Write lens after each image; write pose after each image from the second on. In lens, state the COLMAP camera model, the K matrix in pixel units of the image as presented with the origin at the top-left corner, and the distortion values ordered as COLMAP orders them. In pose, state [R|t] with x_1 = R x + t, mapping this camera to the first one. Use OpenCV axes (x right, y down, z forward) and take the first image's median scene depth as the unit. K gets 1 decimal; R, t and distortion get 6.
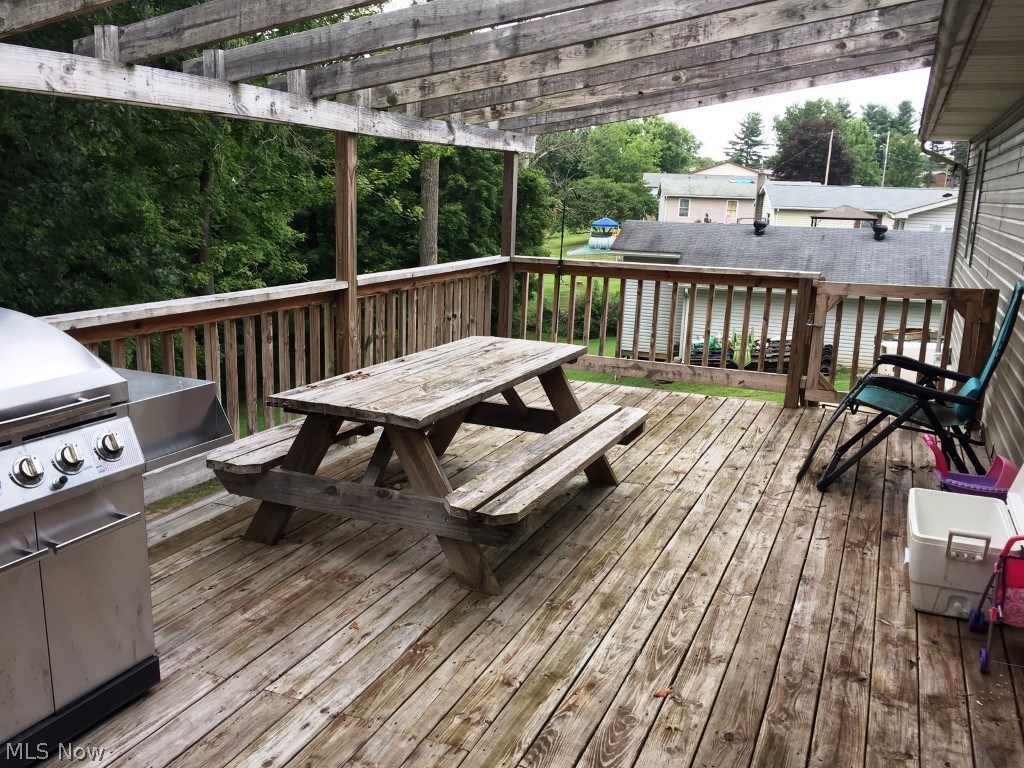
lens RADIAL K [[877.9, 0, 514.5], [0, 877.9, 380.7], [0, 0, 1]] dist [0.084277, -0.110418]
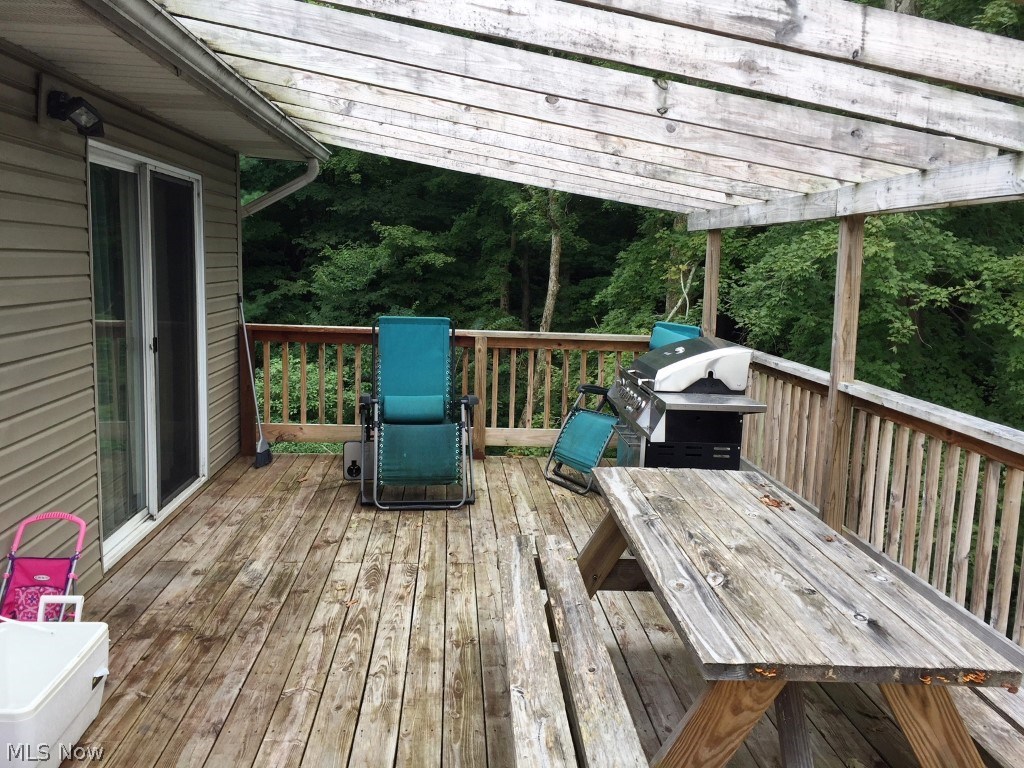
lens RADIAL K [[877.9, 0, 514.5], [0, 877.9, 380.7], [0, 0, 1]] dist [0.084277, -0.110418]
pose [[-0.886750, 0.004192, -0.462230, 0.531417], [-0.156151, 0.938460, 0.308073, -0.417566], [0.435076, 0.345362, -0.831525, 1.948028]]
